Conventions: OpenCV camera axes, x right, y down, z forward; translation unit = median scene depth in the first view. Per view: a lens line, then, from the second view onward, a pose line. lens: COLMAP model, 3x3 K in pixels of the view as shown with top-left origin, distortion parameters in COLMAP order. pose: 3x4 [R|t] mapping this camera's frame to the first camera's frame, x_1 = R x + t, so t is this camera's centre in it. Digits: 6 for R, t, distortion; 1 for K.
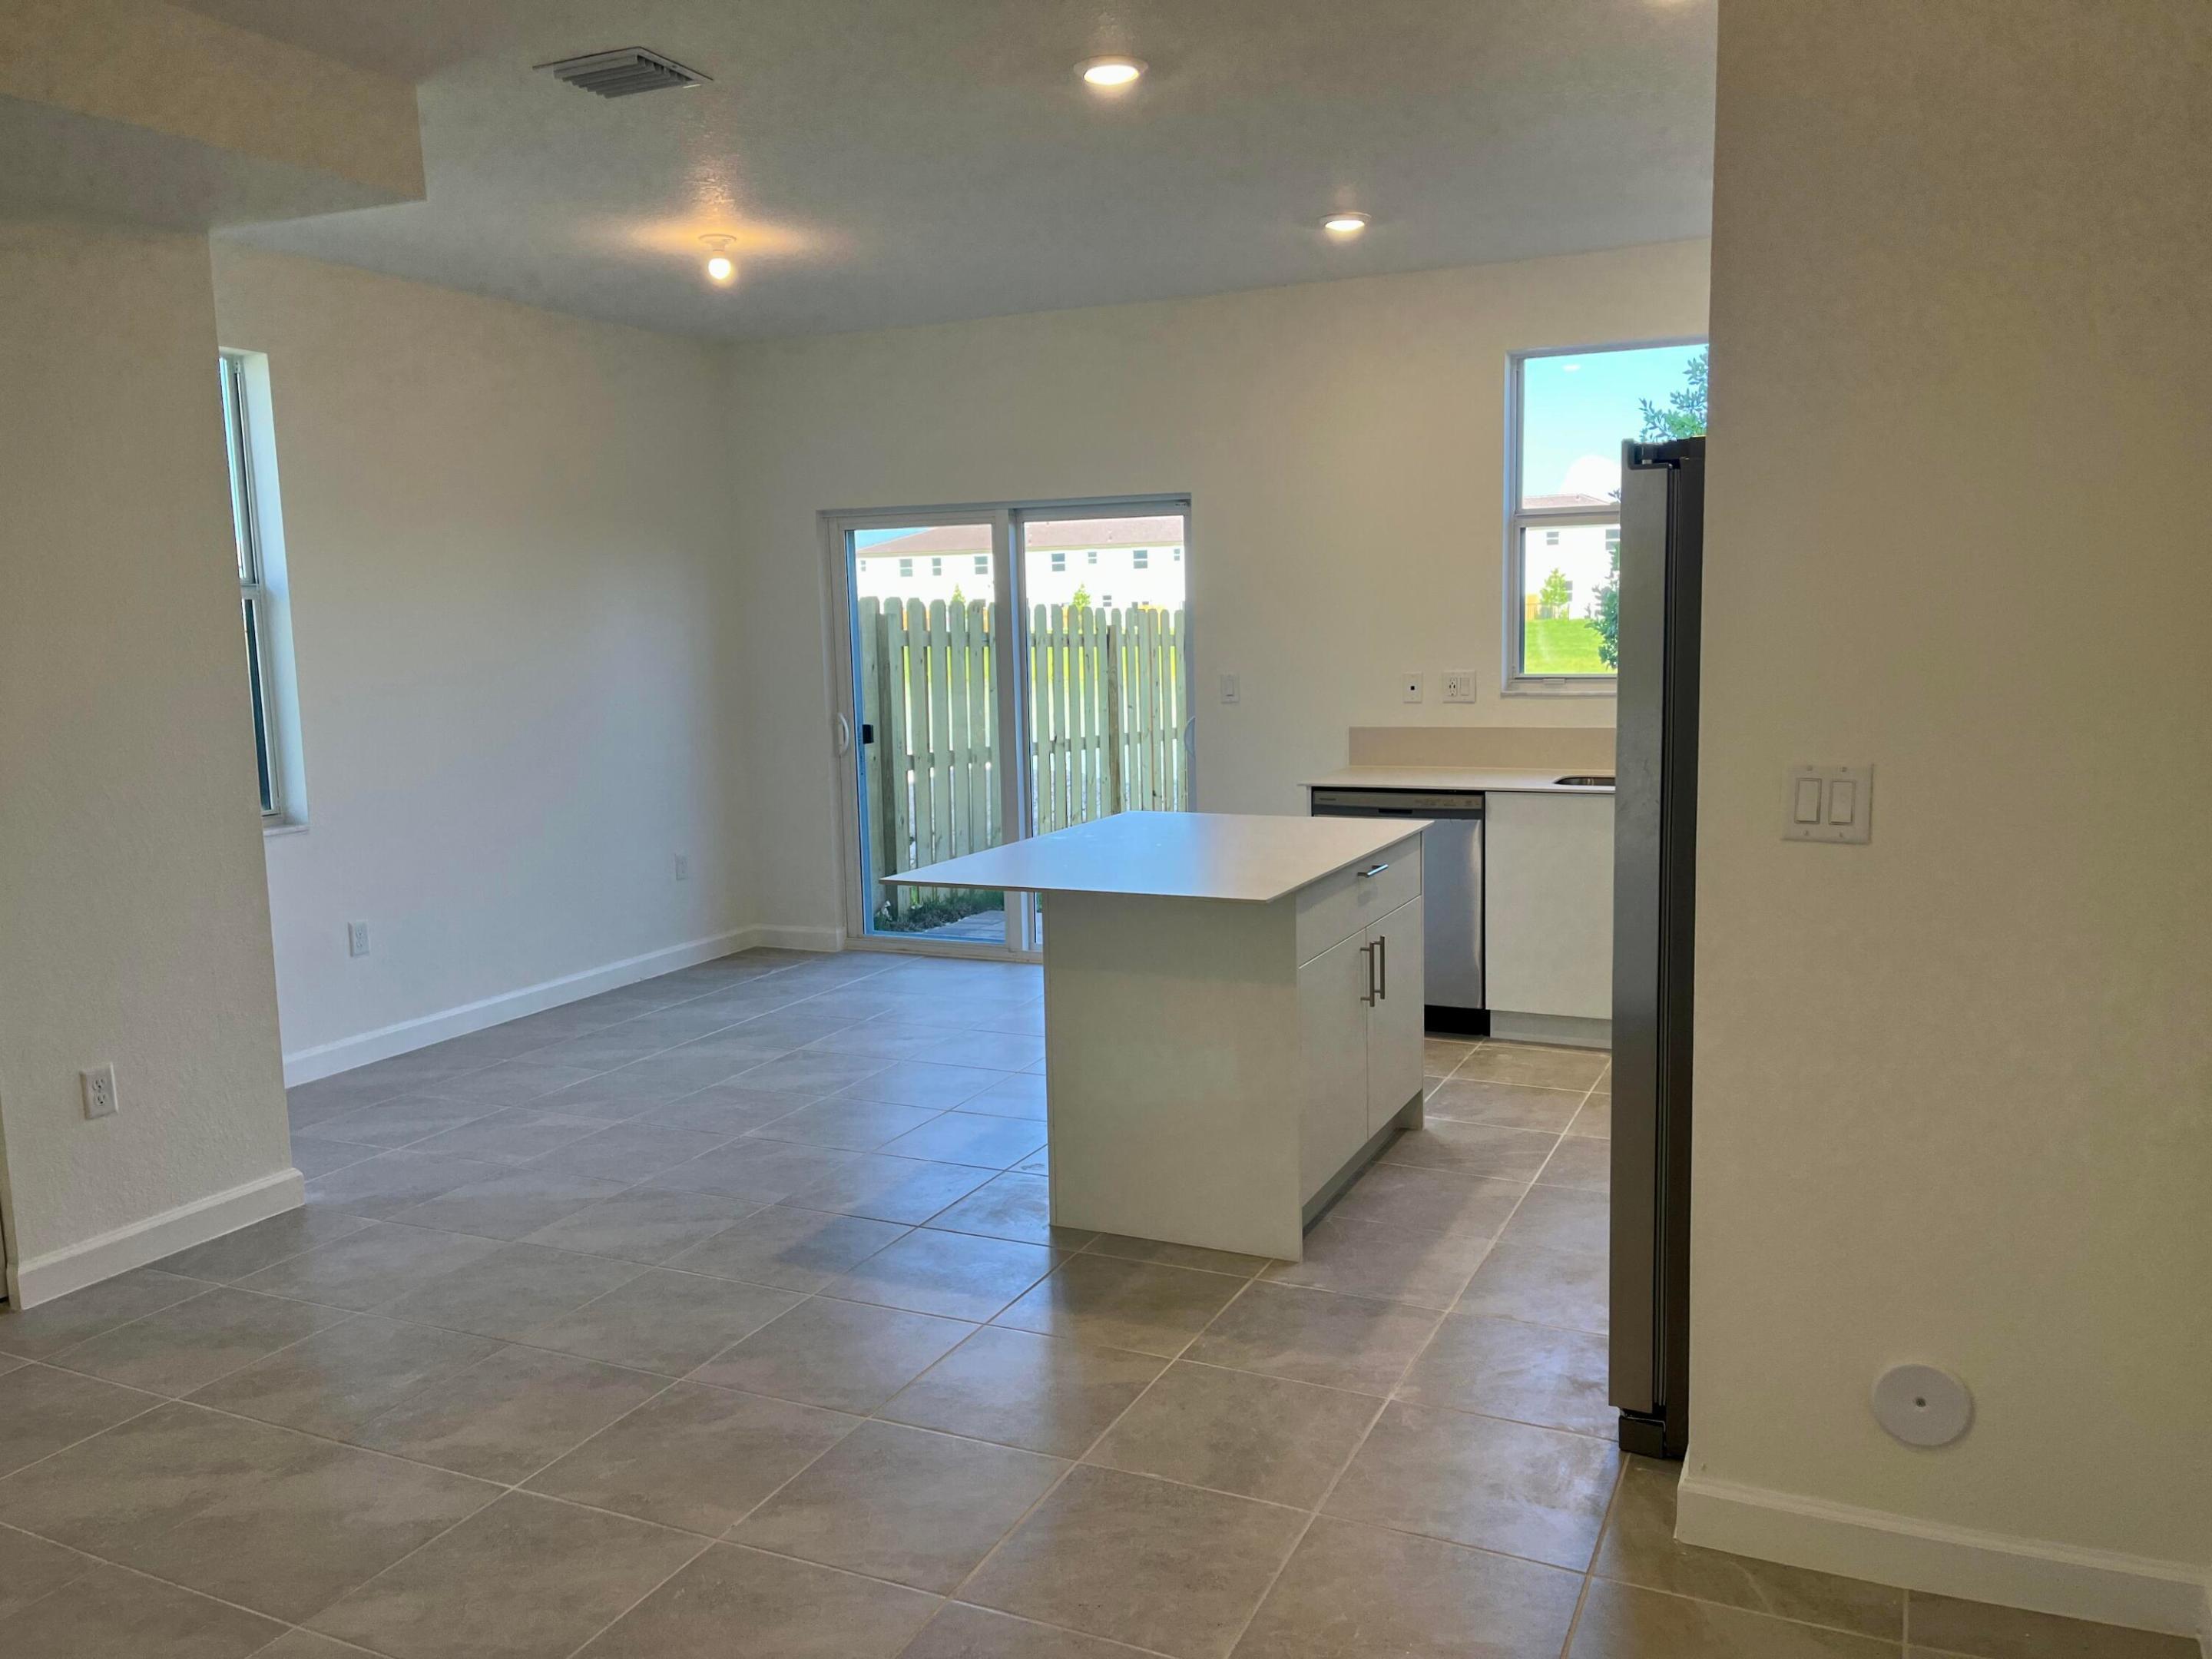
lens RADIAL K [[1674.9, 0, 1129.7], [0, 1674.9, 817.1], [0, 0, 1]] dist [0.067091, -0.087770]
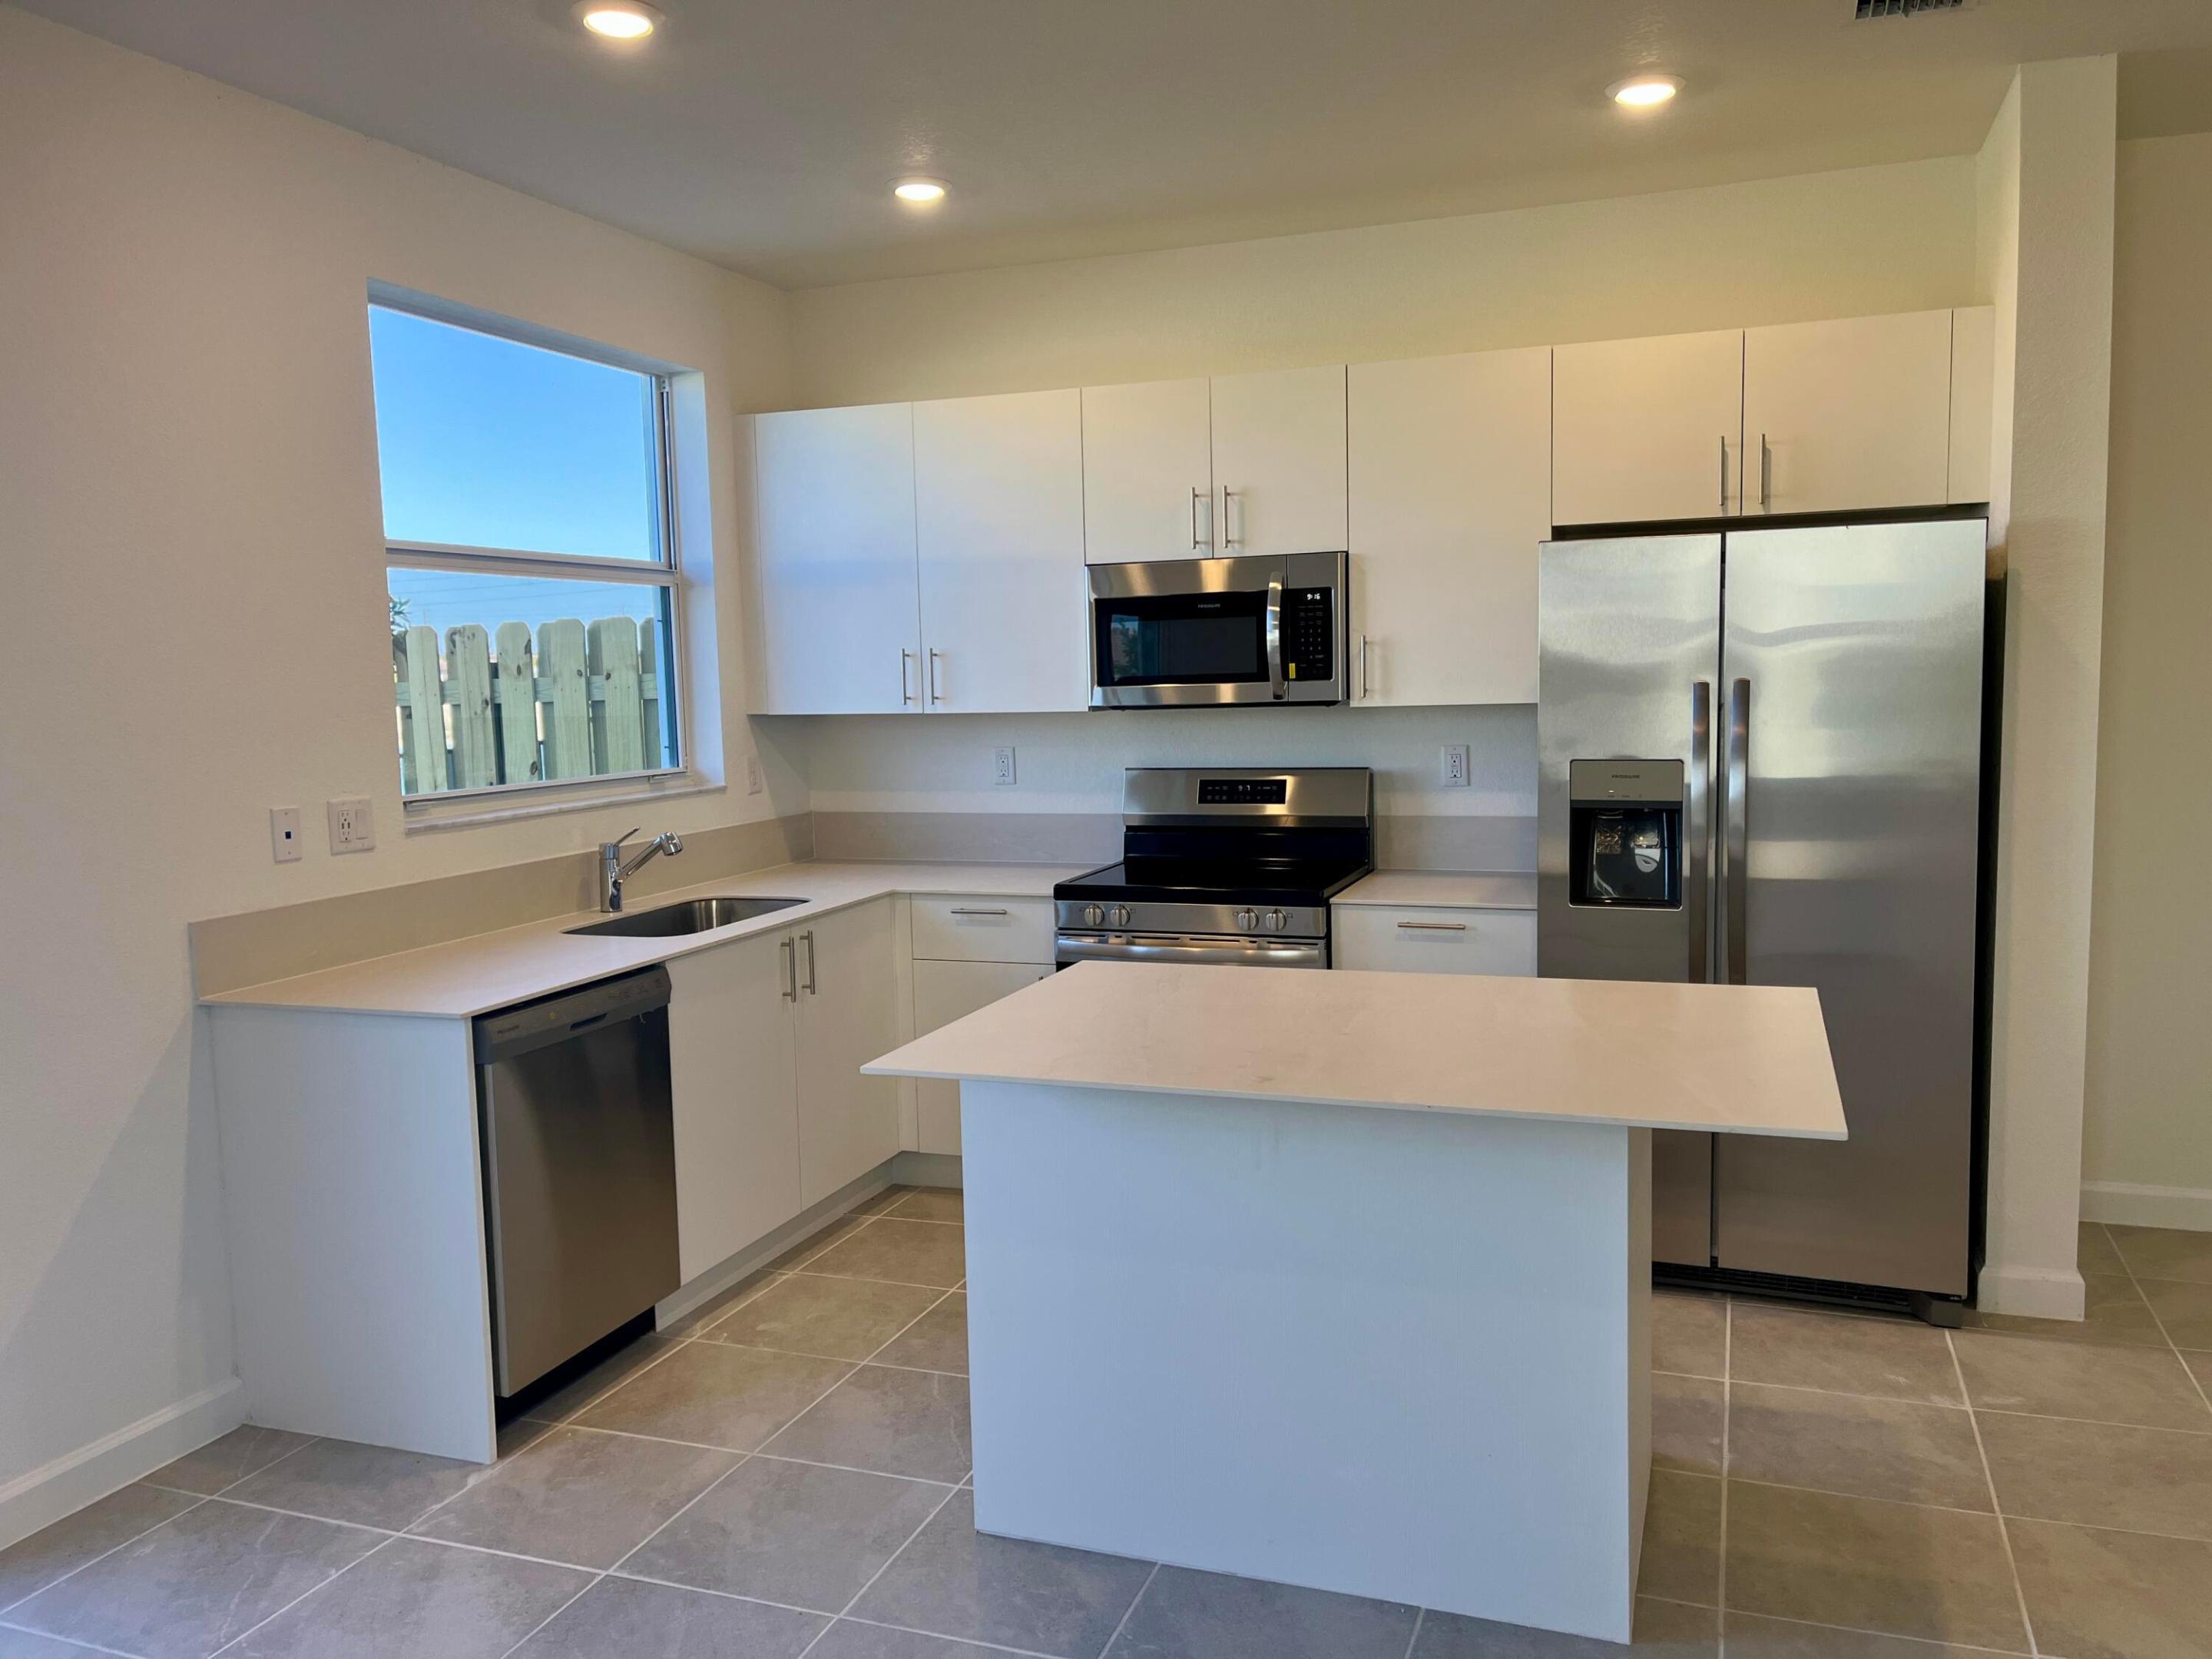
lens RADIAL K [[1674.9, 0, 1122.8], [0, 1674.9, 831.3], [0, 0, 1]] dist [0.067091, -0.087770]
pose [[-0.073613, -0.079623, 0.994103, -0.526523], [0.148328, 0.984847, 0.089866, -0.112924], [-0.986195, 0.154069, -0.060688, 0.982899]]
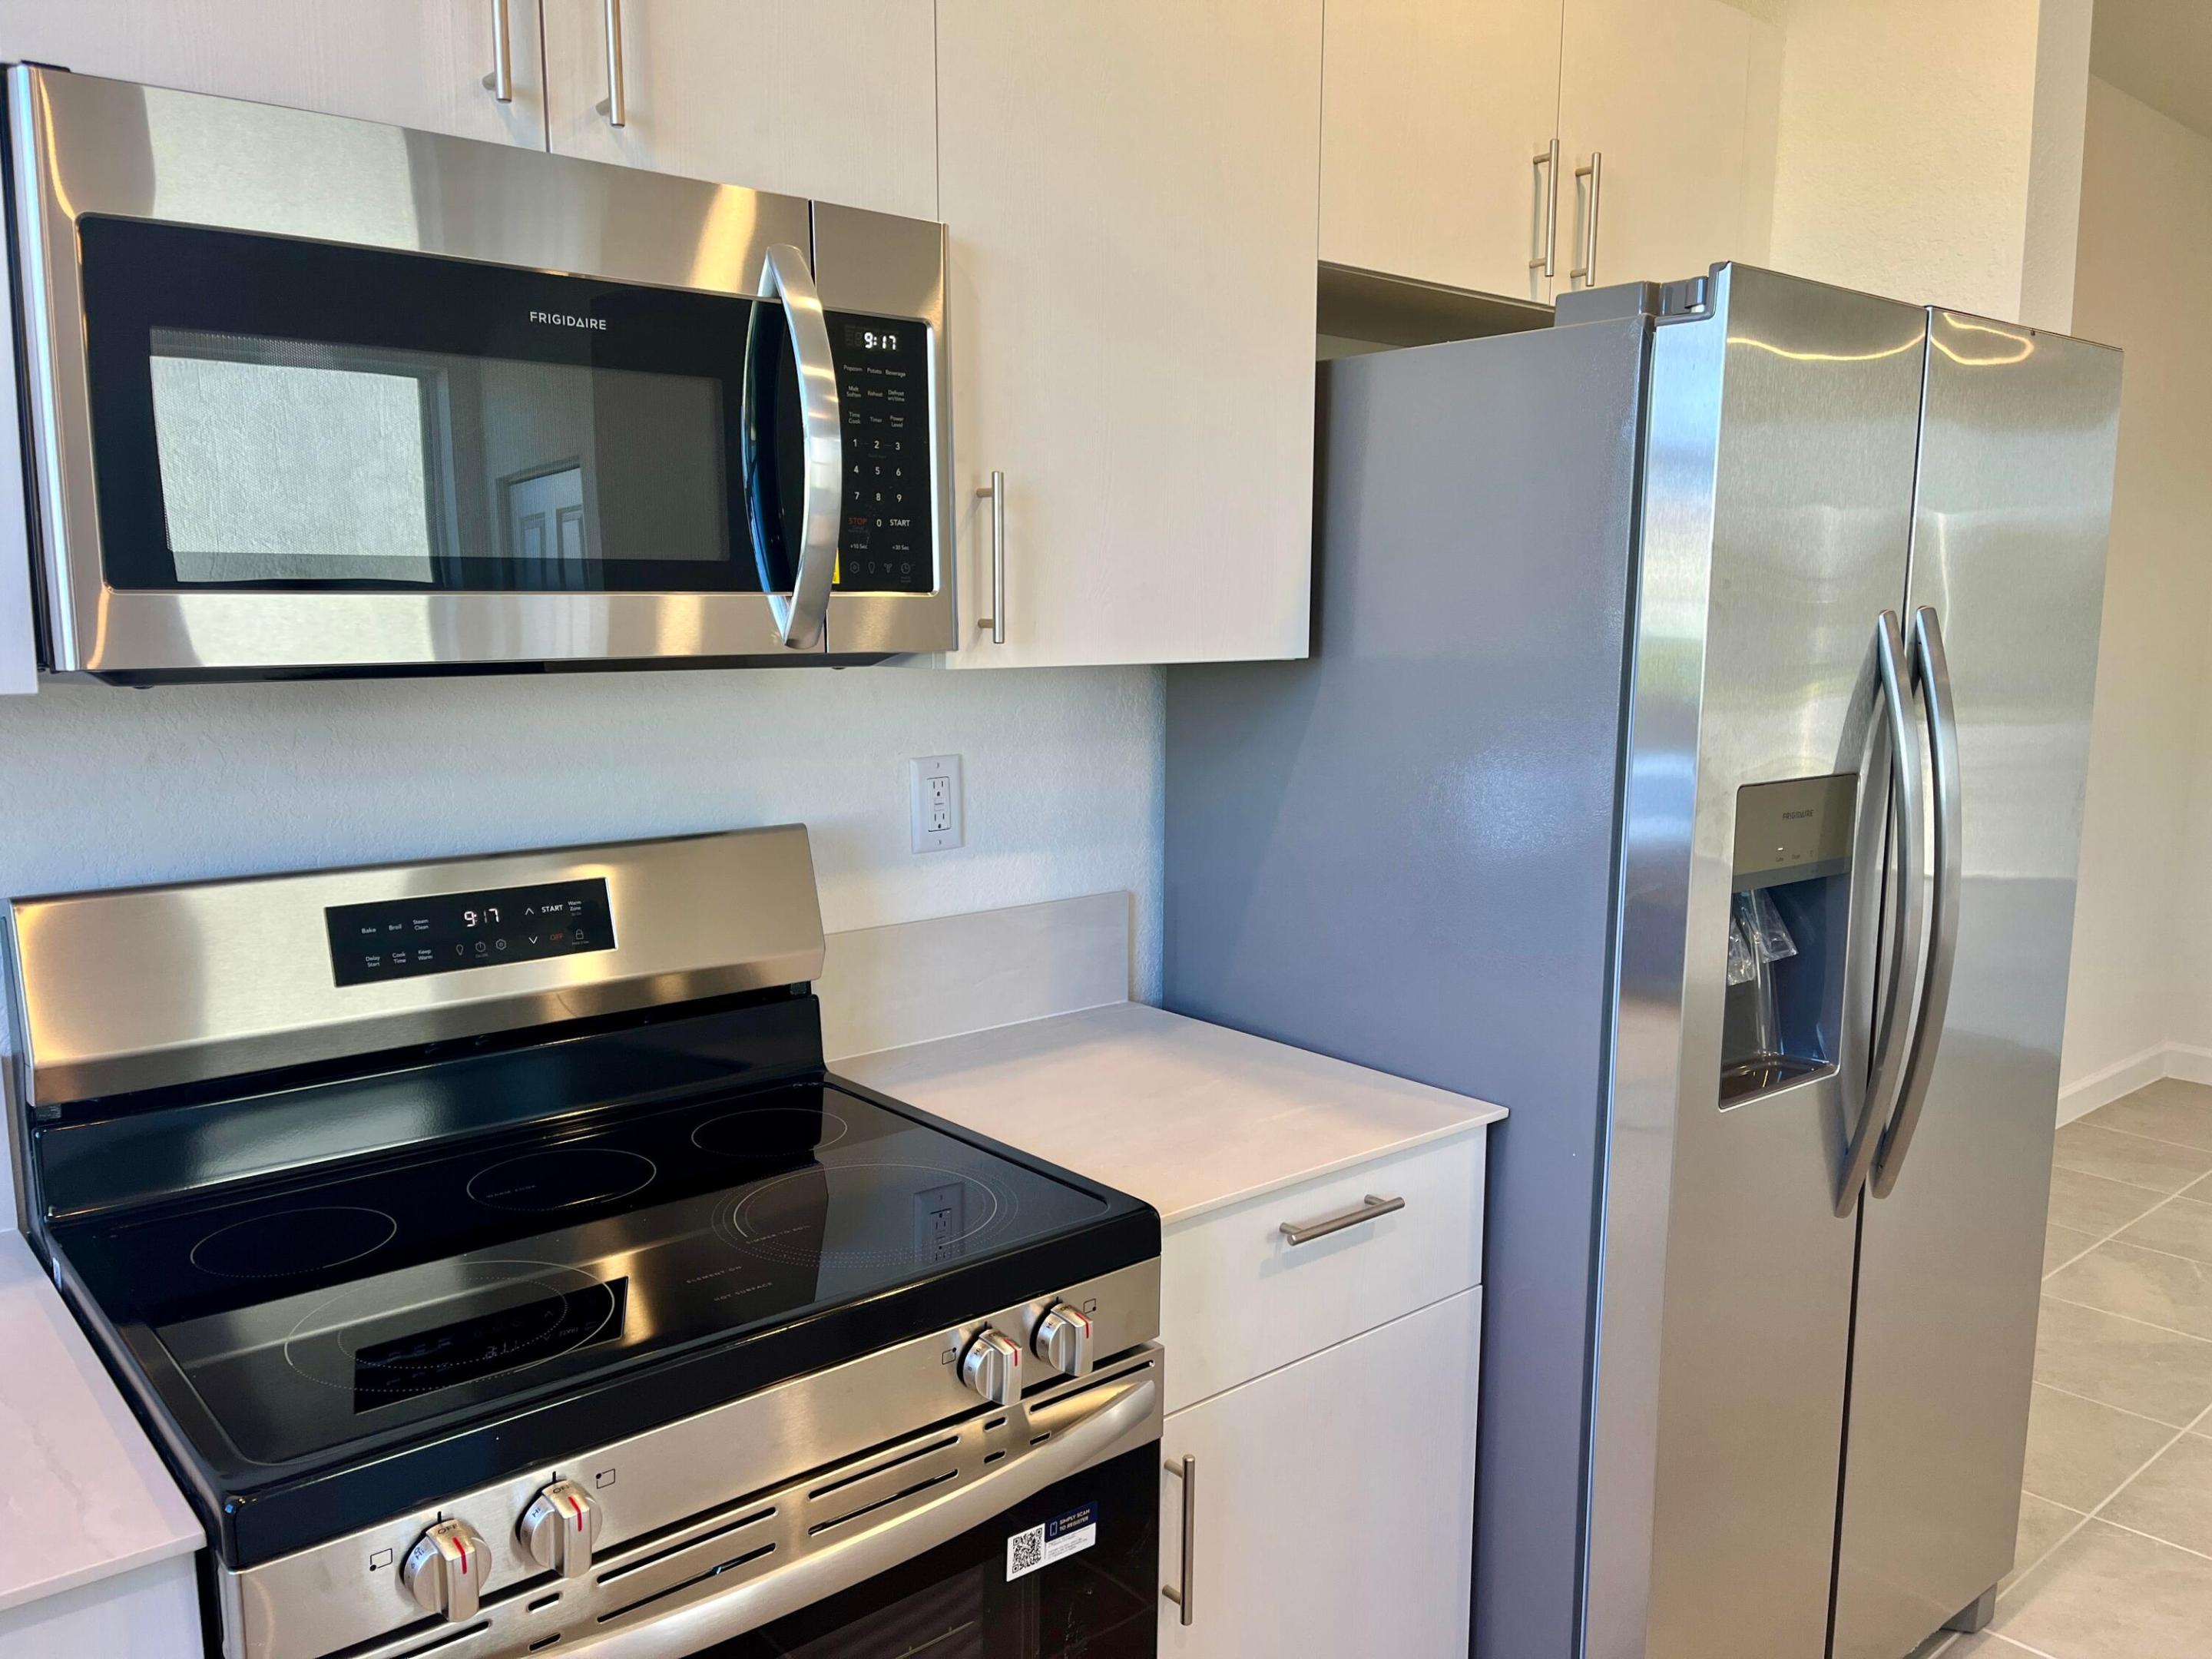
lens RADIAL K [[1674.9, 0, 1107.8], [0, 1674.9, 841.1], [0, 0, 1]] dist [0.067091, -0.087770]
pose [[-0.910386, -0.048142, 0.410950, 0.215612], [0.059831, 0.967452, 0.245879, -0.126134], [-0.409412, 0.248433, -0.877874, 1.083216]]
